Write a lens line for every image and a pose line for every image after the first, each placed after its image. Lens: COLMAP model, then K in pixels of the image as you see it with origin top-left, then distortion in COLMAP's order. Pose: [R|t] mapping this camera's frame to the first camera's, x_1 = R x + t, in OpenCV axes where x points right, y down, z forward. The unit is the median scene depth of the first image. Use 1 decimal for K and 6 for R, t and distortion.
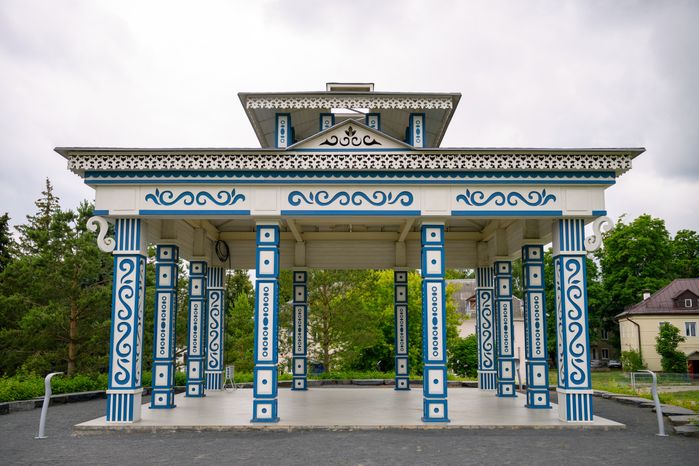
lens RADIAL K [[681.0, 0, 347.4], [0, 681.0, 258.0], [0, 0, 1]] dist [0.006715, -0.004988]
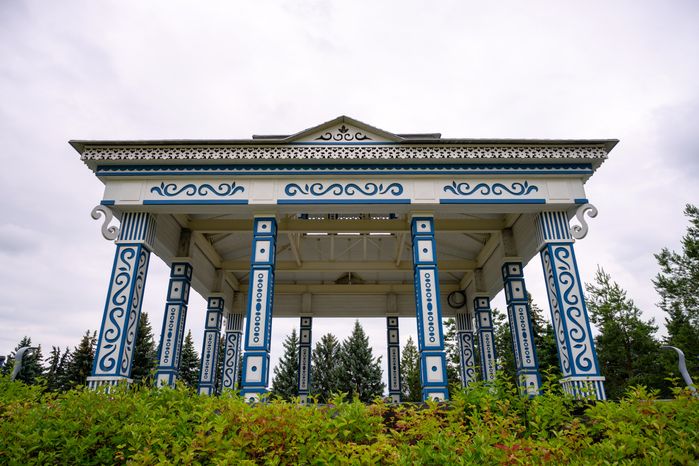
lens RADIAL K [[463.2, 0, 349.5], [0, 463.2, 233.0], [0, 0, 1]] dist [-0.003946, 0.000850]
pose [[0.999963, -0.003491, -0.007822, 0.019036], [0.001142, 0.959346, -0.282229, 0.180431], [0.008489, 0.282210, 0.959315, 0.328178]]
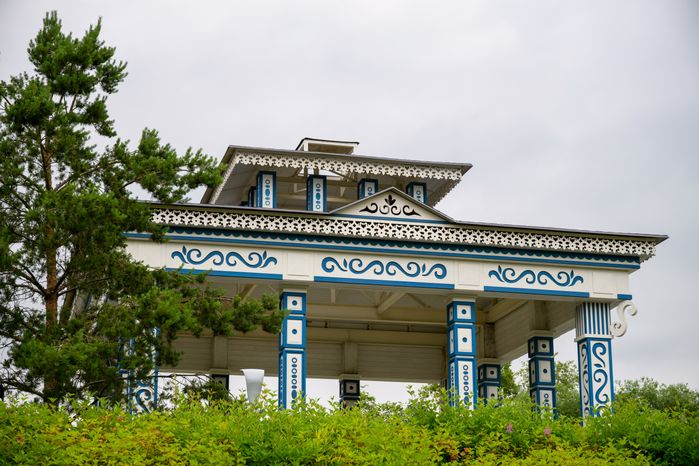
lens RADIAL K [[1392.7, 0, 349.5], [0, 1392.7, 233.0], [0, 0, 1]] dist [0.083948, 0.160982]
pose [[0.969155, 0.062904, 0.238287, -0.515255], [-0.025519, 0.987294, -0.156839, 0.173151], [-0.245125, 0.145920, 0.958447, -0.879879]]
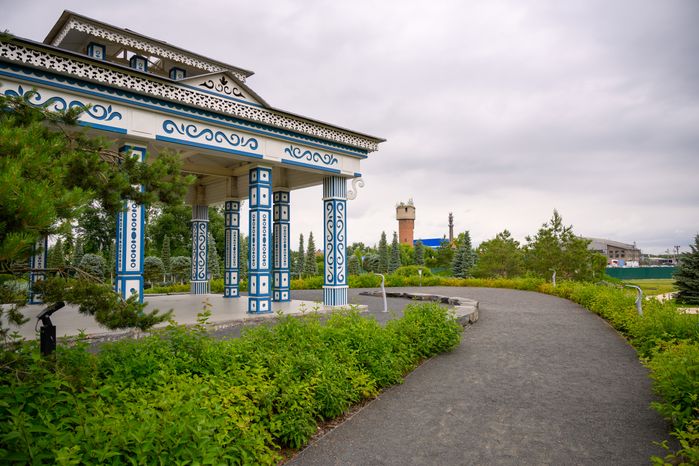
lens RADIAL K [[463.2, 0, 349.5], [0, 463.2, 233.0], [0, 0, 1]] dist [-0.003946, 0.000850]
pose [[0.710859, 0.040760, 0.702153, -0.393075], [-0.077296, 0.996800, 0.020390, 0.048155], [-0.699075, -0.068769, 0.711734, 0.237197]]
